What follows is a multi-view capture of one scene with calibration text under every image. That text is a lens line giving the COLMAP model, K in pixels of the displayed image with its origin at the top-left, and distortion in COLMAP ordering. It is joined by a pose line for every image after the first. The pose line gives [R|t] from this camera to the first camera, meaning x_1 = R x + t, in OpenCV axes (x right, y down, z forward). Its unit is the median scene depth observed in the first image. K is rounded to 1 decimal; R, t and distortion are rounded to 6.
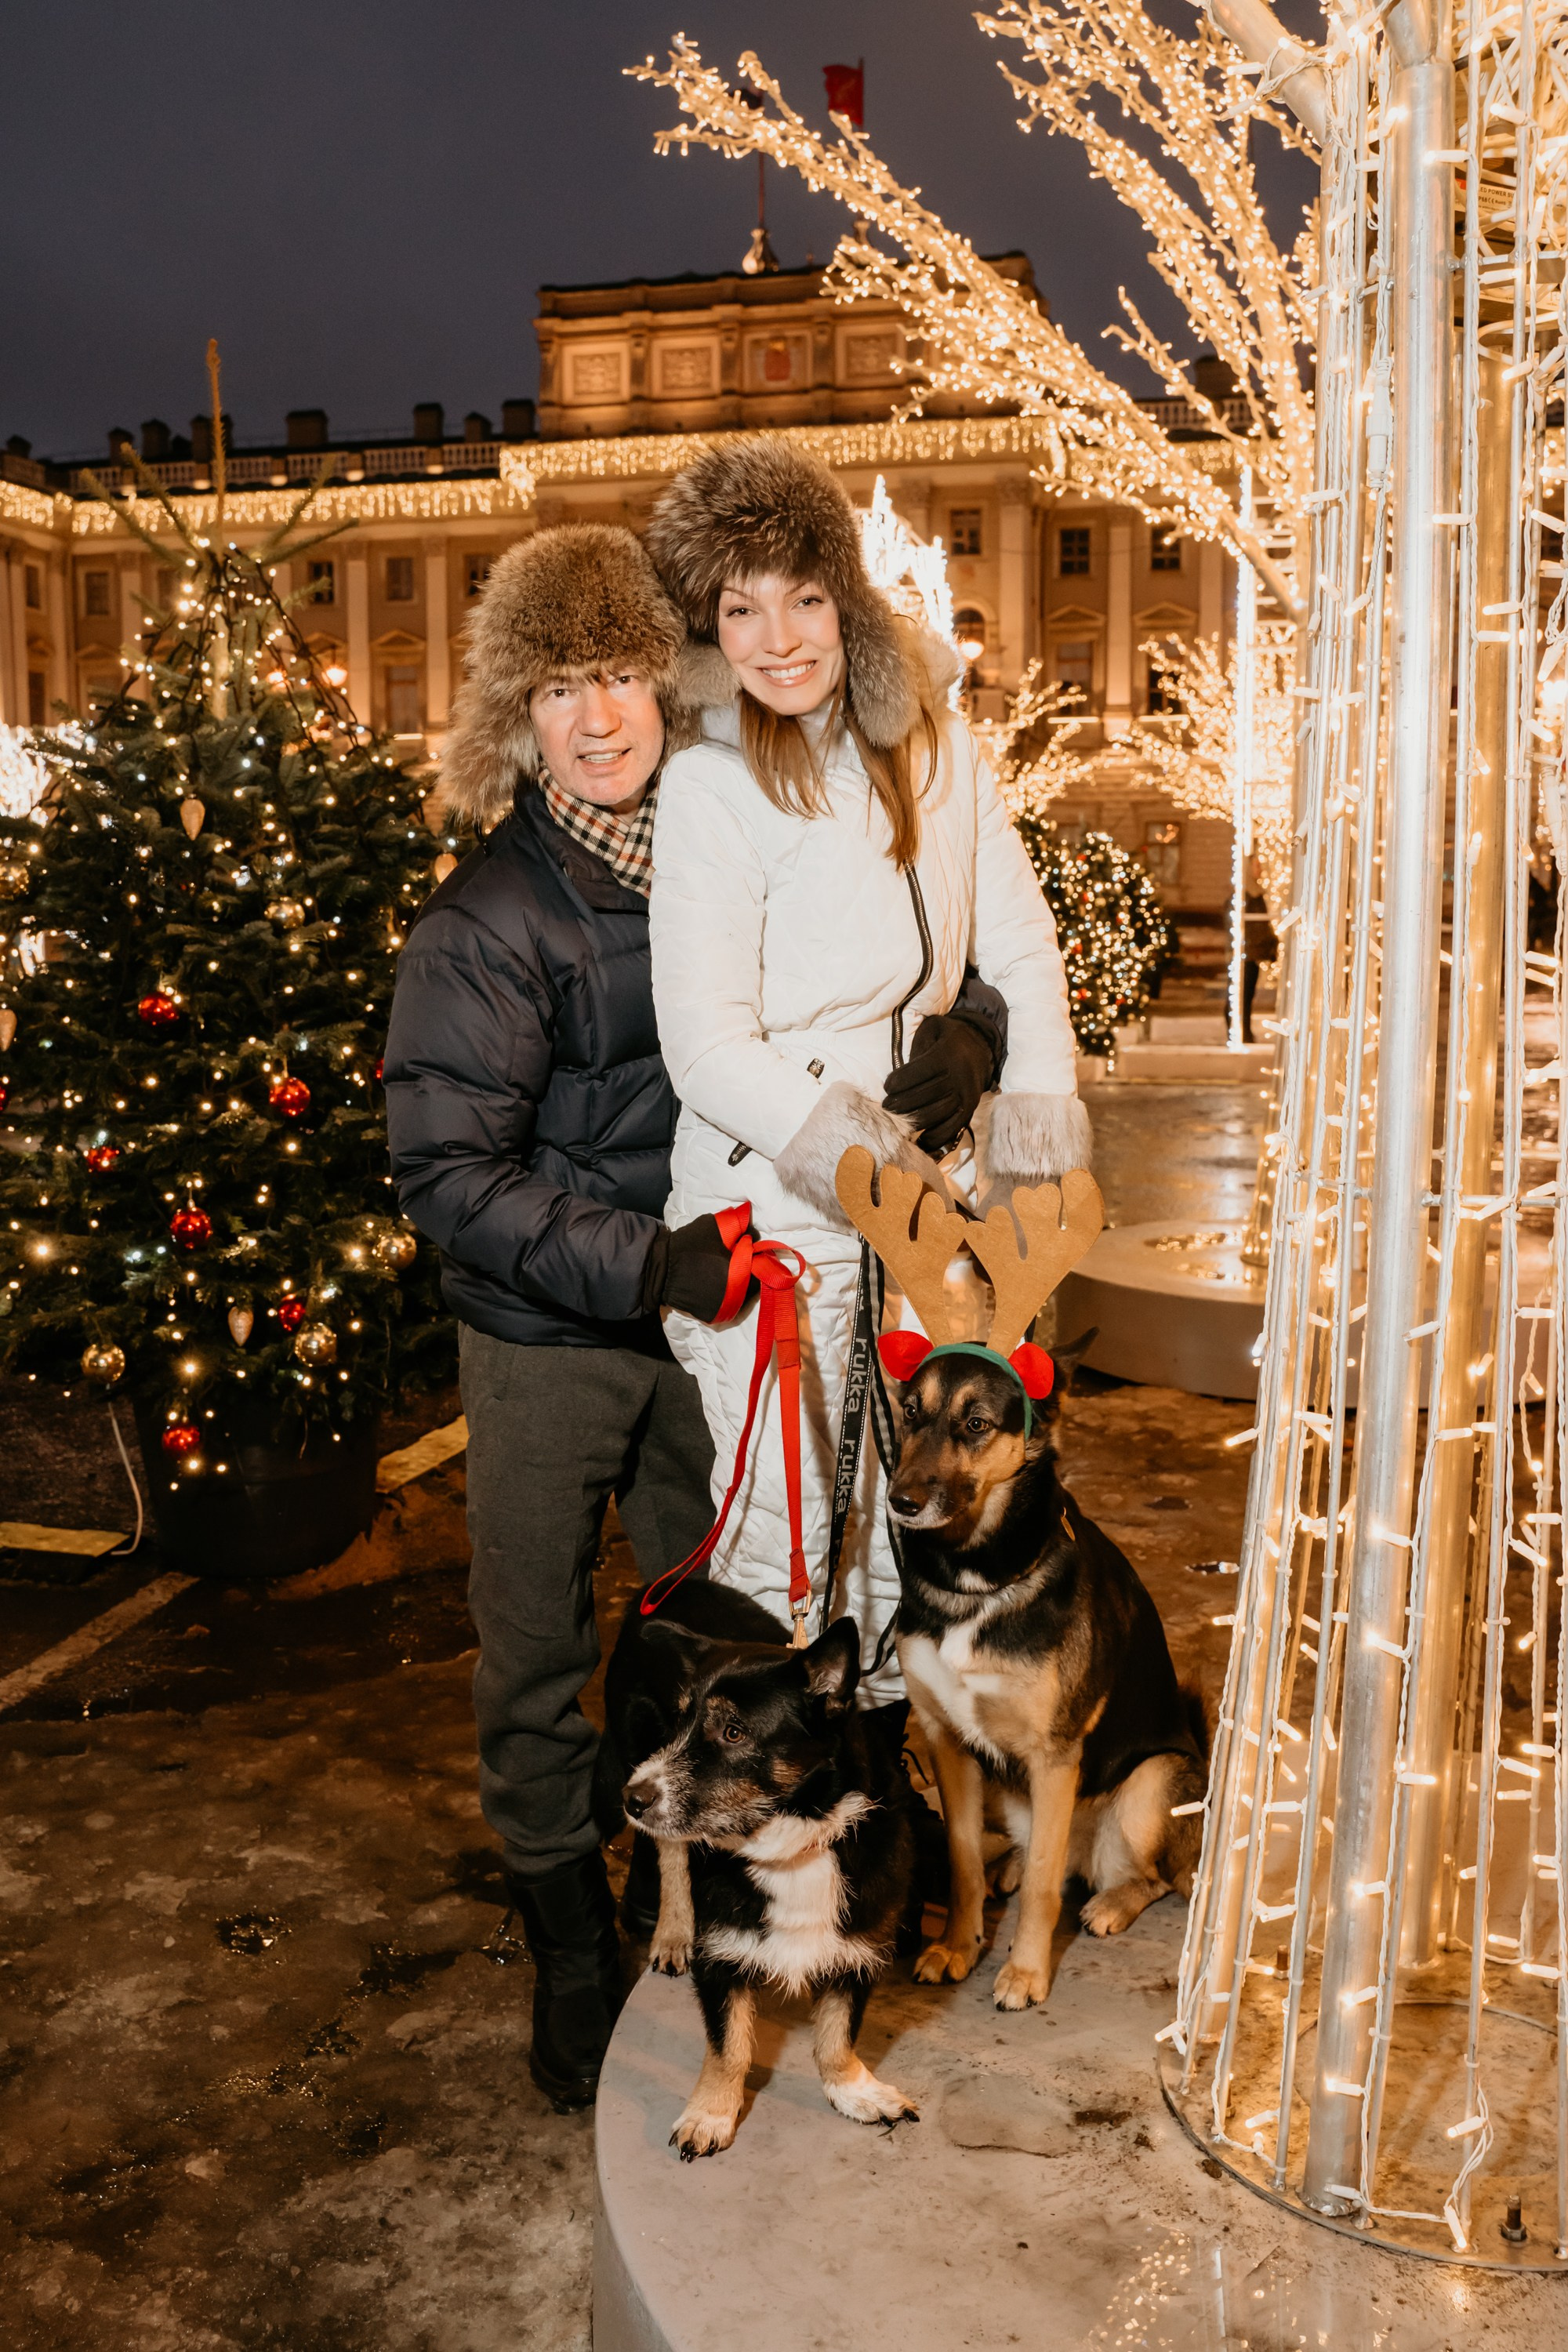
lens RADIAL K [[2171.5, 0, 785.6], [0, 2171.5, 1172.3], [0, 0, 1]] dist [-0.047520, 0.000000]
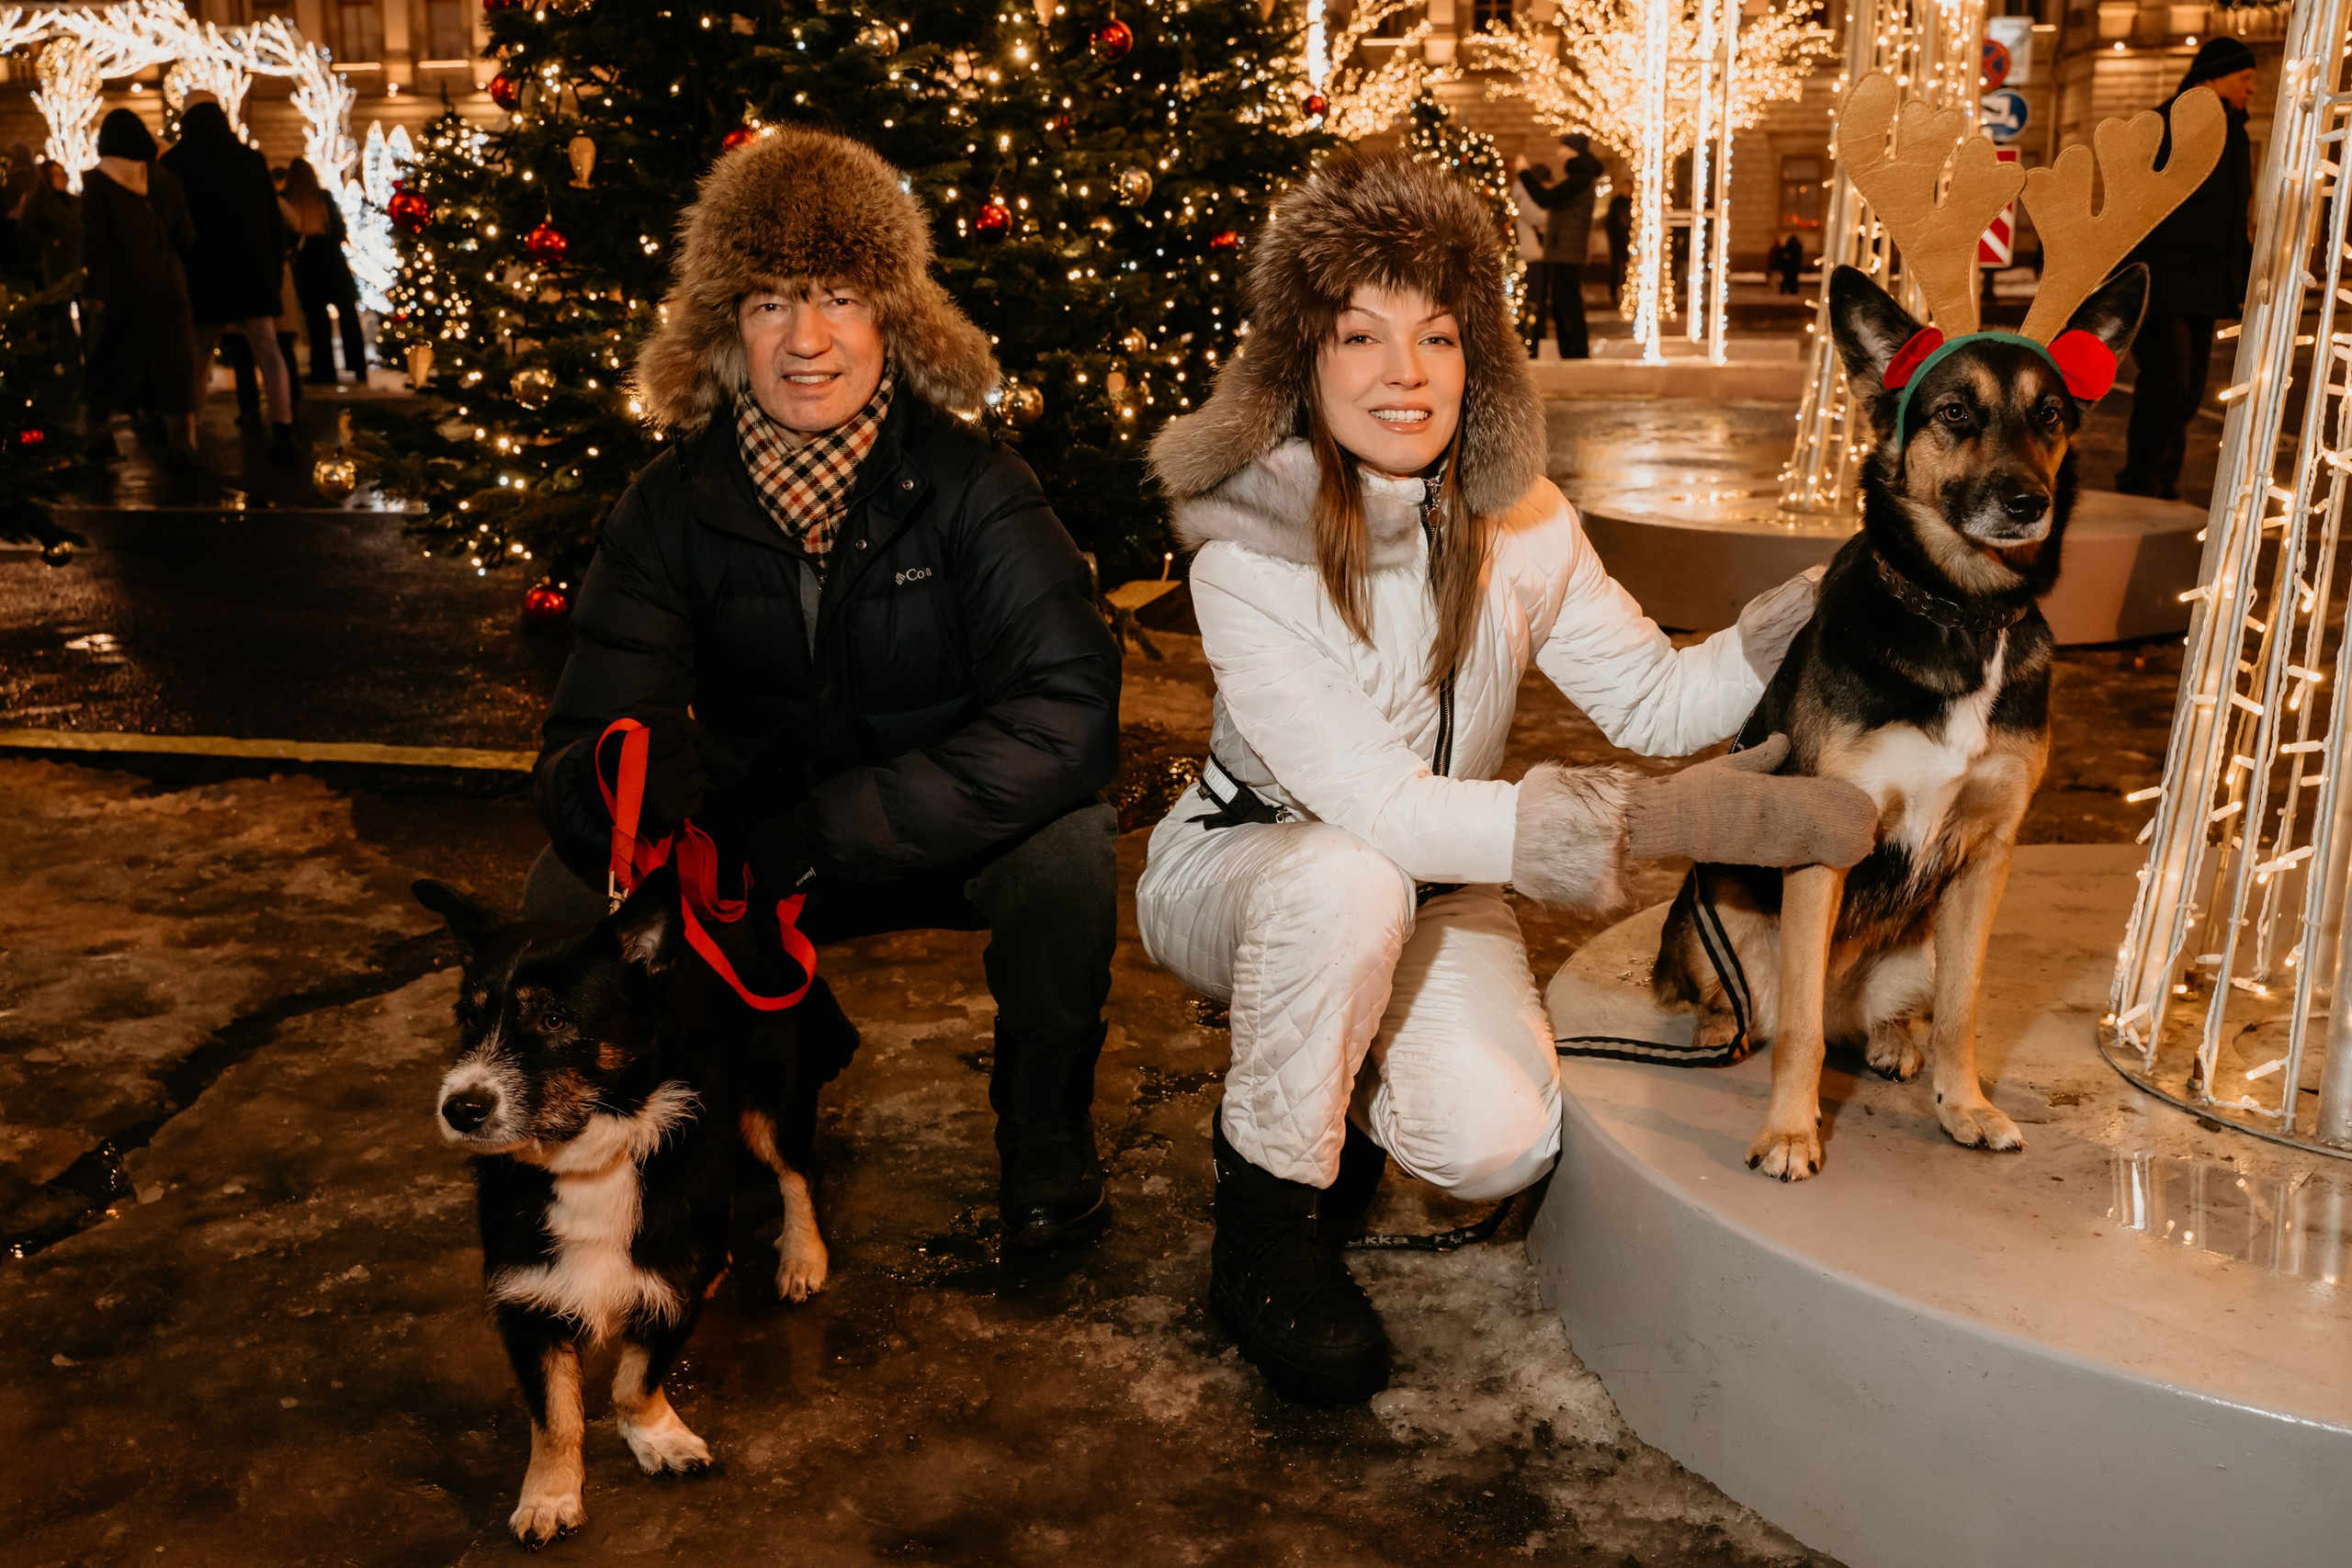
lens RADIAL K [[2412.5, 0, 1171.7], [0, 2412.5, 779.6], [0, 0, 1]] dist [-0.015563, 0.000000]
pose [[0.998553, -0.010437, 0.052760, -0.100364], [0.005891, 0.996312, 0.085596, 0.062205], [-0.053459, -0.085161, 0.994932, -0.019044]]
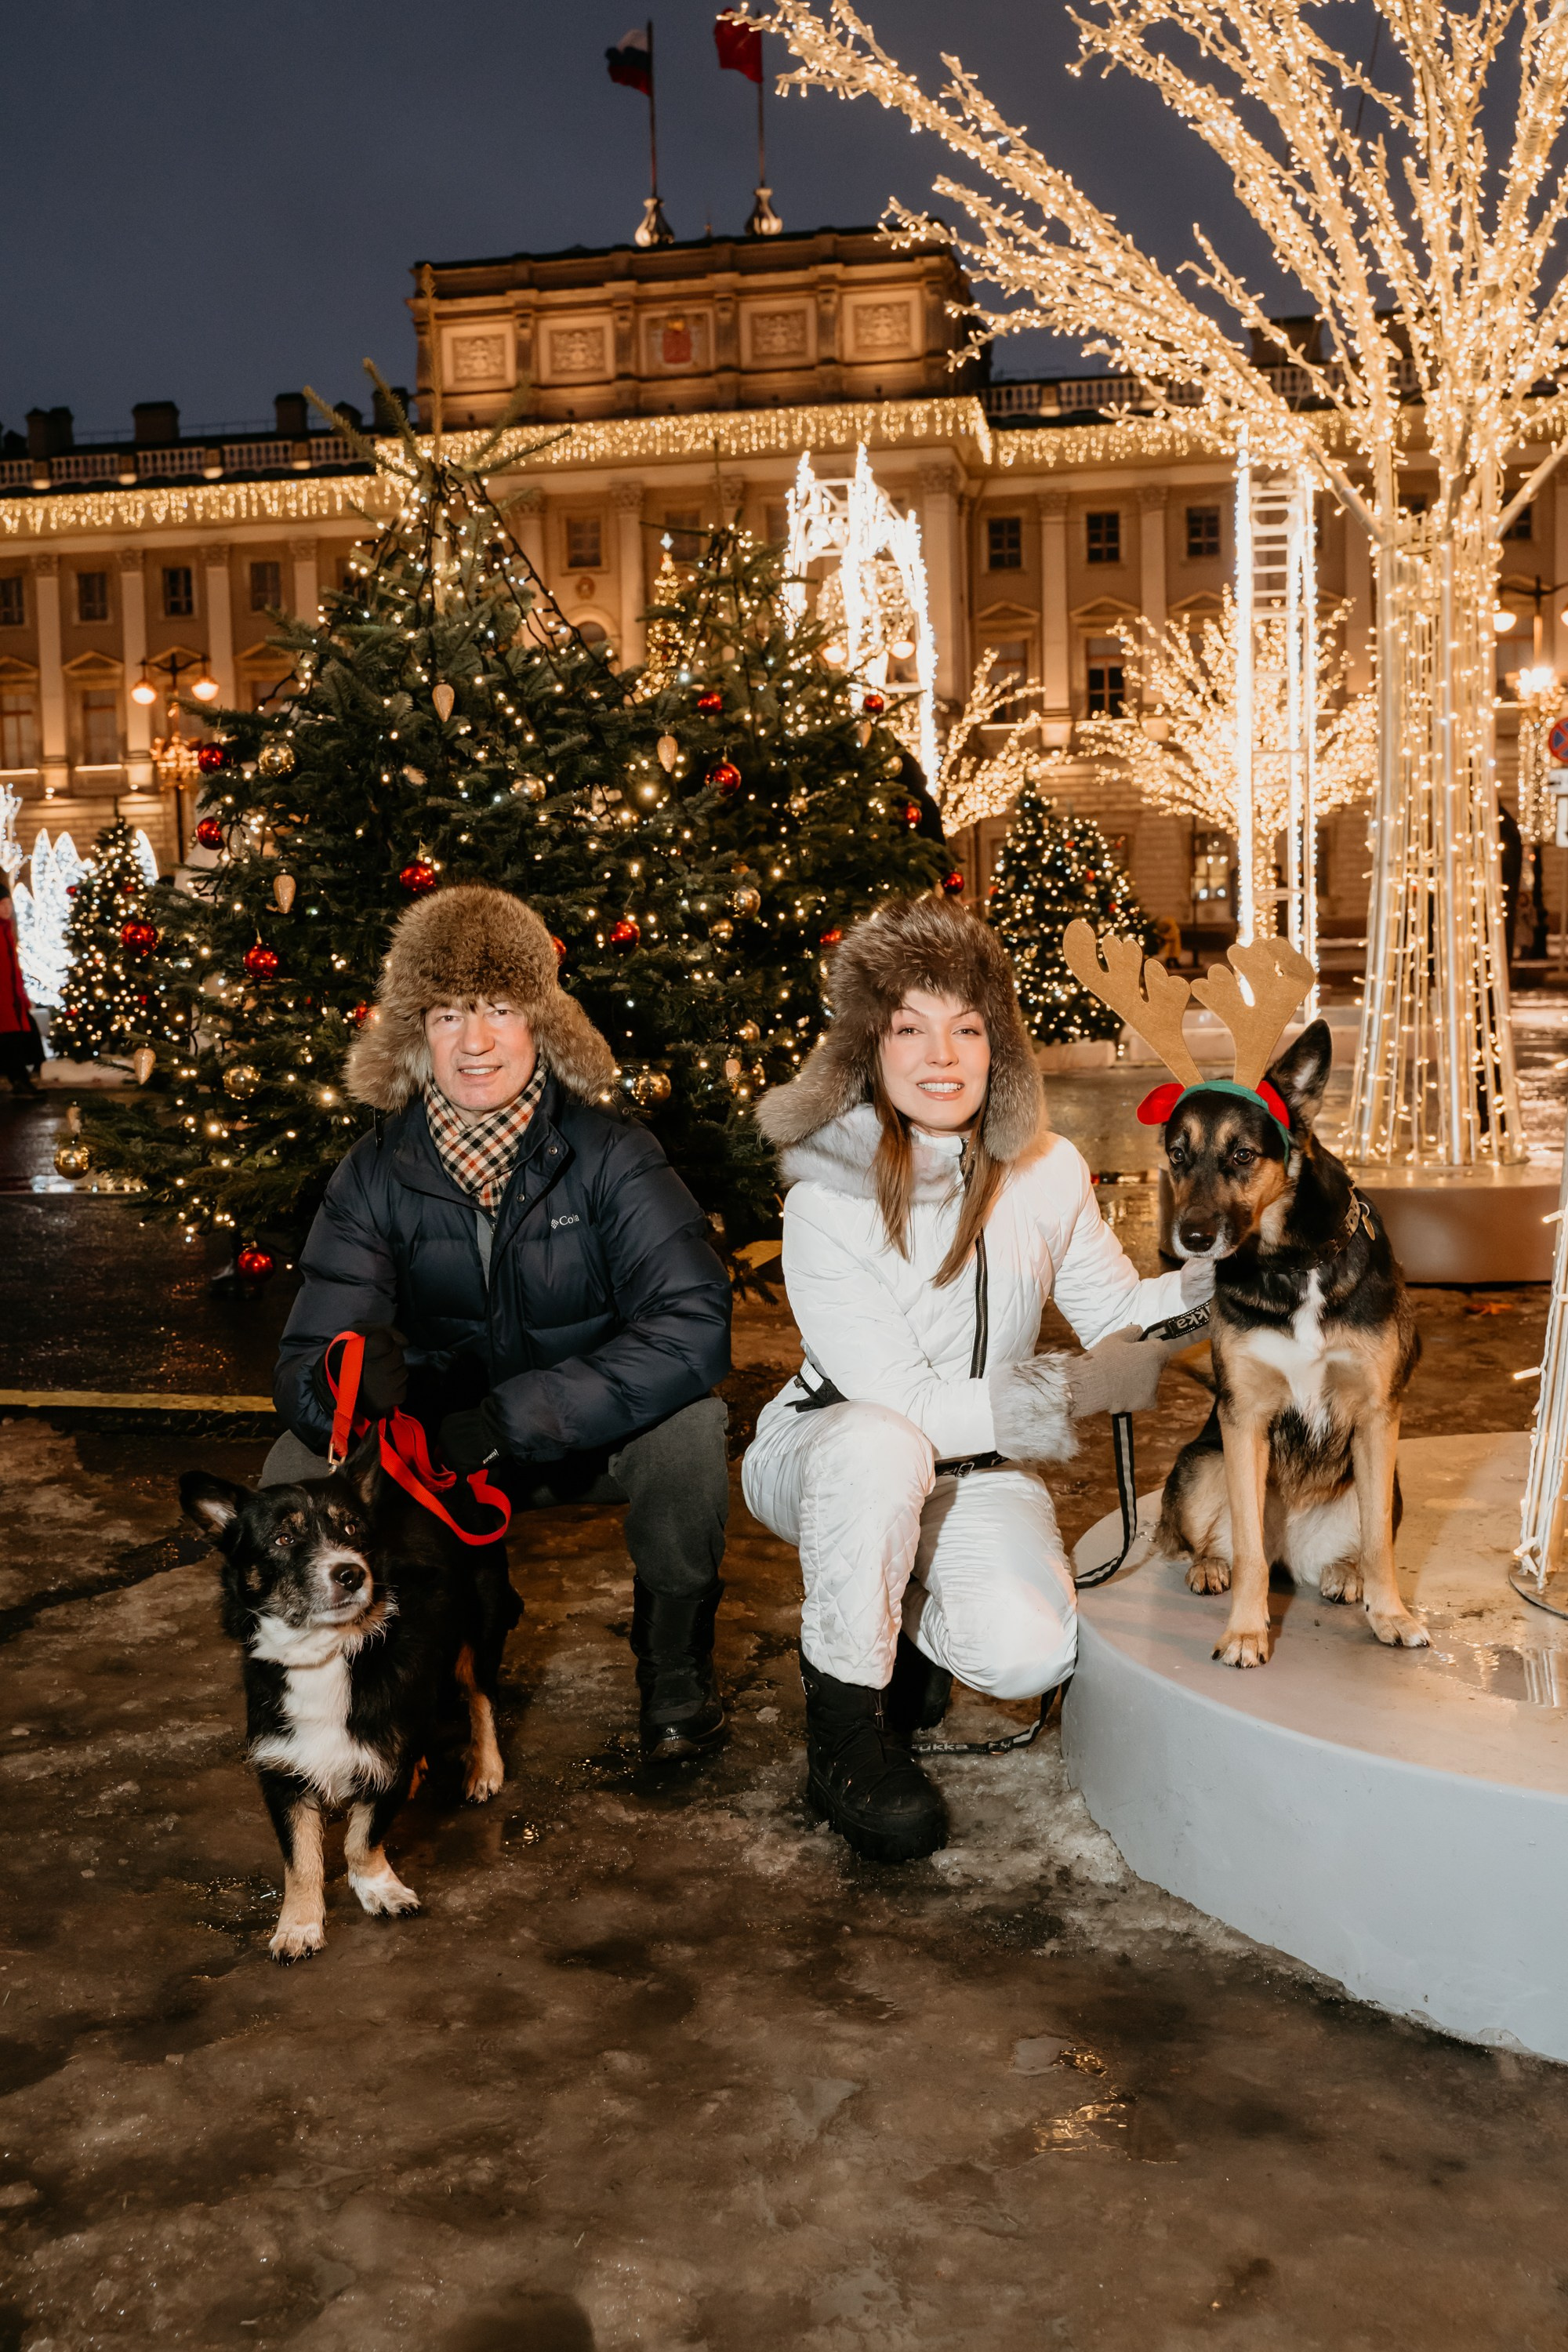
lens RADIAL K [[2412.7, 0, 766.1], [0, 2412.7, 1180.4], [0, 0, 1]] dist [-0.015563, 0.000000]
pose [[0.999039, -0.025314, 0.035795, -0.097573], [0.026254, 0.999316, -0.026058, 0.067306], [-0.035111, 0.026972, 0.999019, -0.124319]]
